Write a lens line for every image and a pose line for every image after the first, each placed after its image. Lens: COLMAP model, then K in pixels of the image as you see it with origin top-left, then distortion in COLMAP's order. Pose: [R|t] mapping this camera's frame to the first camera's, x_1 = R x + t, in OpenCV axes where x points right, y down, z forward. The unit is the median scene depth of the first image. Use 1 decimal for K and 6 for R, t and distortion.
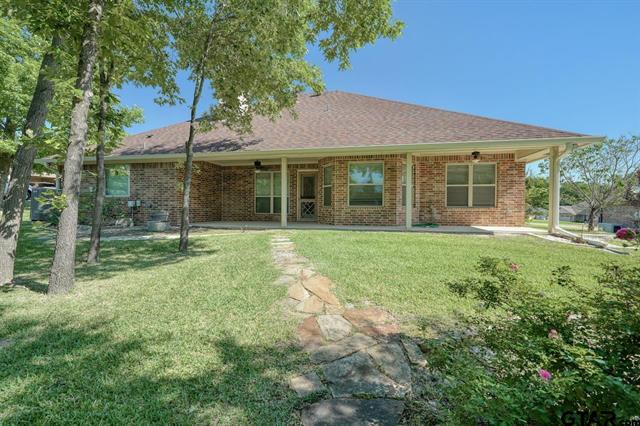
lens RADIAL K [[269.8, 0, 319.4], [0, 269.8, 212.6], [0, 0, 1]] dist [0.001545, 0.000050]
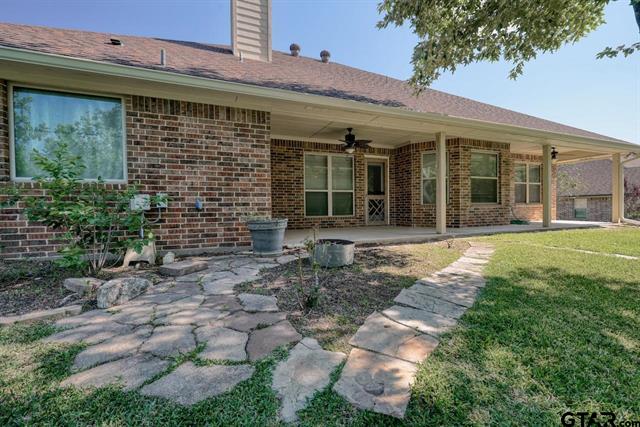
lens RADIAL K [[274.6, 0, 319.1], [0, 274.6, 213.5], [0, 0, 1]] dist [0.002286, 0.000025]
pose [[0.825503, -0.027582, 0.563724, -0.728791], [0.025065, 0.999611, 0.012205, -0.014984], [-0.563841, 0.004055, 0.825873, 0.554712]]
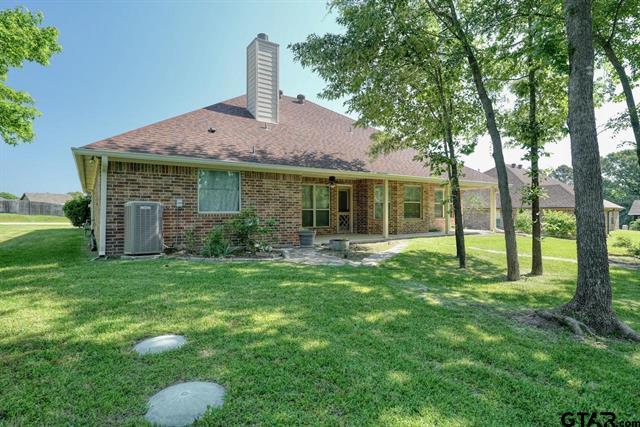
lens RADIAL K [[349.6, 0, 318.7], [0, 349.6, 211.2], [0, 0, 1]] dist [-0.002195, -0.000032]
pose [[0.688862, -0.008908, 0.724838, -1.341514], [0.018108, 0.999824, -0.004921, -0.057939], [-0.724667, 0.016516, 0.688902, 0.144262]]
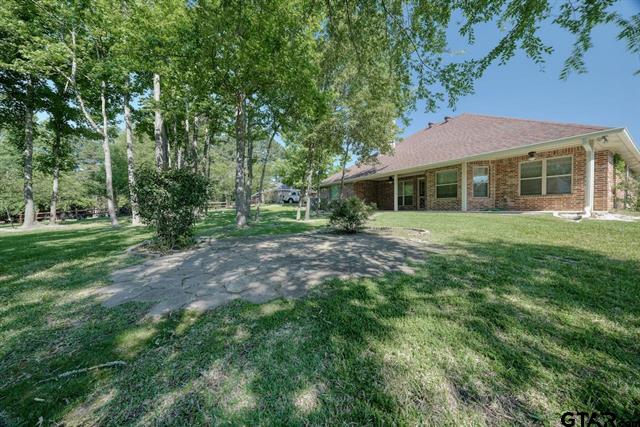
lens RADIAL K [[215.0, 0, 320.2], [0, 215.0, 212.4], [0, 0, 1]] dist [-0.001673, 0.000094]
pose [[0.688076, 0.000684, -0.725639, 0.557081], [-0.001160, 0.999999, -0.000158, 0.057239], [0.725638, 0.000951, 0.688076, -0.386734]]
